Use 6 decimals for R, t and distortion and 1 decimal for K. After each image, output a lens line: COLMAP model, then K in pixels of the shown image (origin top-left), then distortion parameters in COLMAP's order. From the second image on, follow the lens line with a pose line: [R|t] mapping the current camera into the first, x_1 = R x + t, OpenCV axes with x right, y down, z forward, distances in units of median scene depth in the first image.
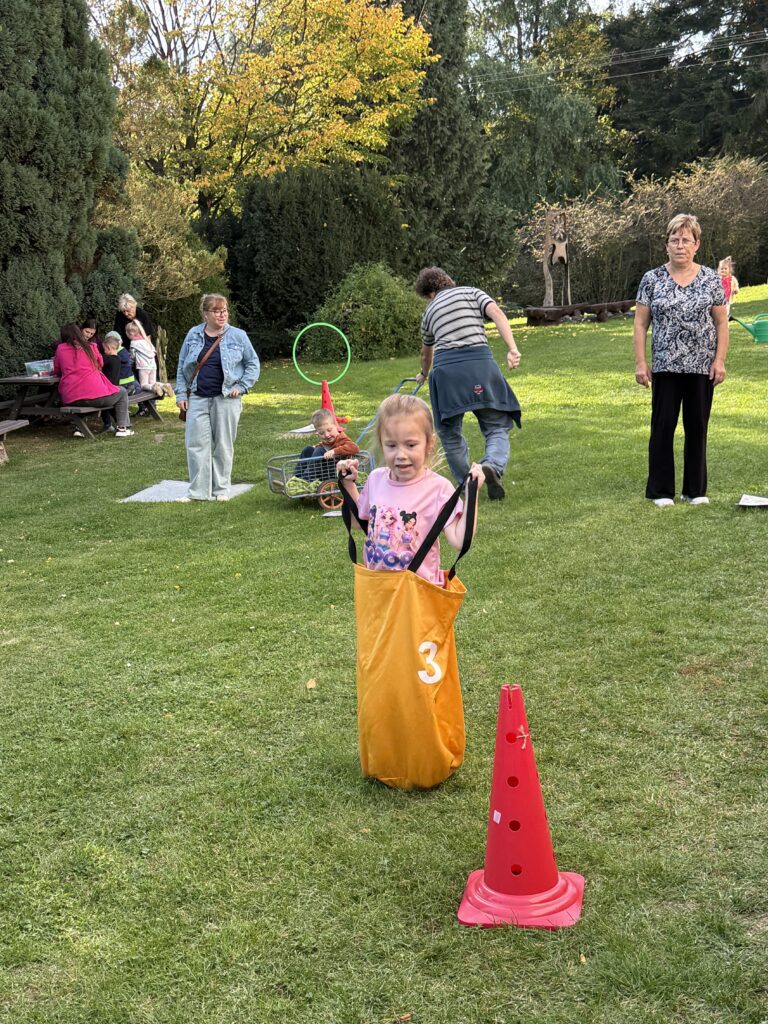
lens RADIAL K [[1398.5, 0, 384.0], [0, 1398.5, 512.0], [0, 0, 1]] dist [0.163673, -0.007354]
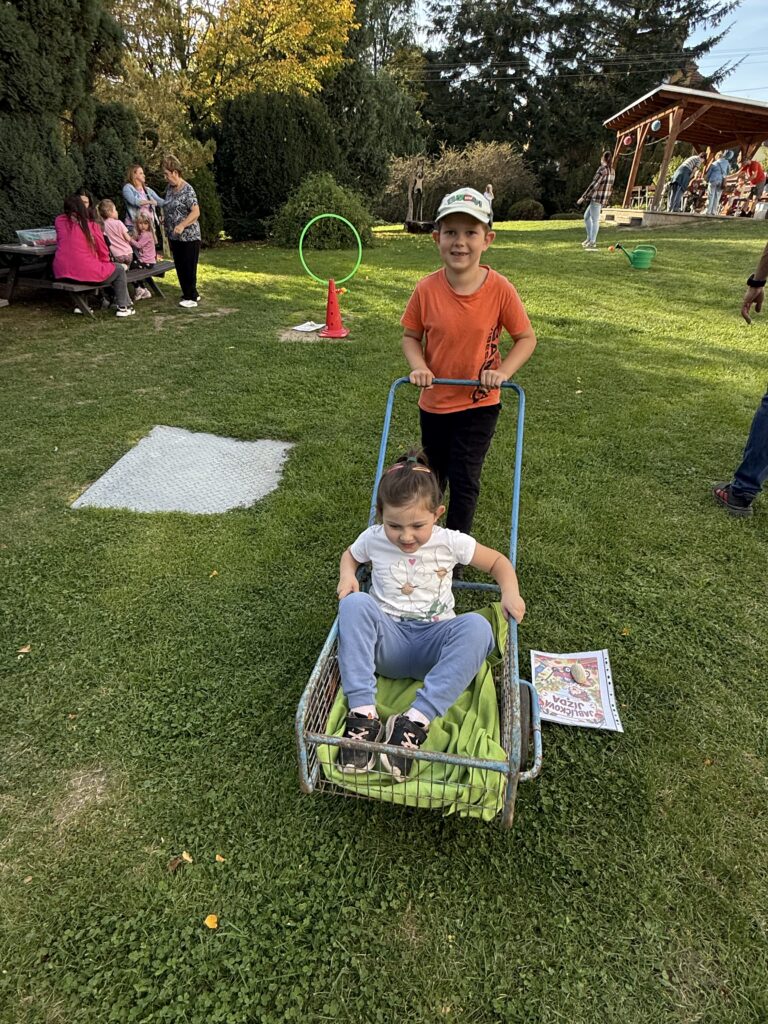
lens RADIAL K [[574.4, 0, 381.0], [0, 574.4, 511.7], [0, 0, 1]] dist [-0.001669, 0.000151]
pose [[0.983373, 0.011837, 0.181209, -0.063074], [-0.069393, 0.946638, 0.314739, -0.054511], [-0.167813, -0.322081, 0.931720, 0.450297]]
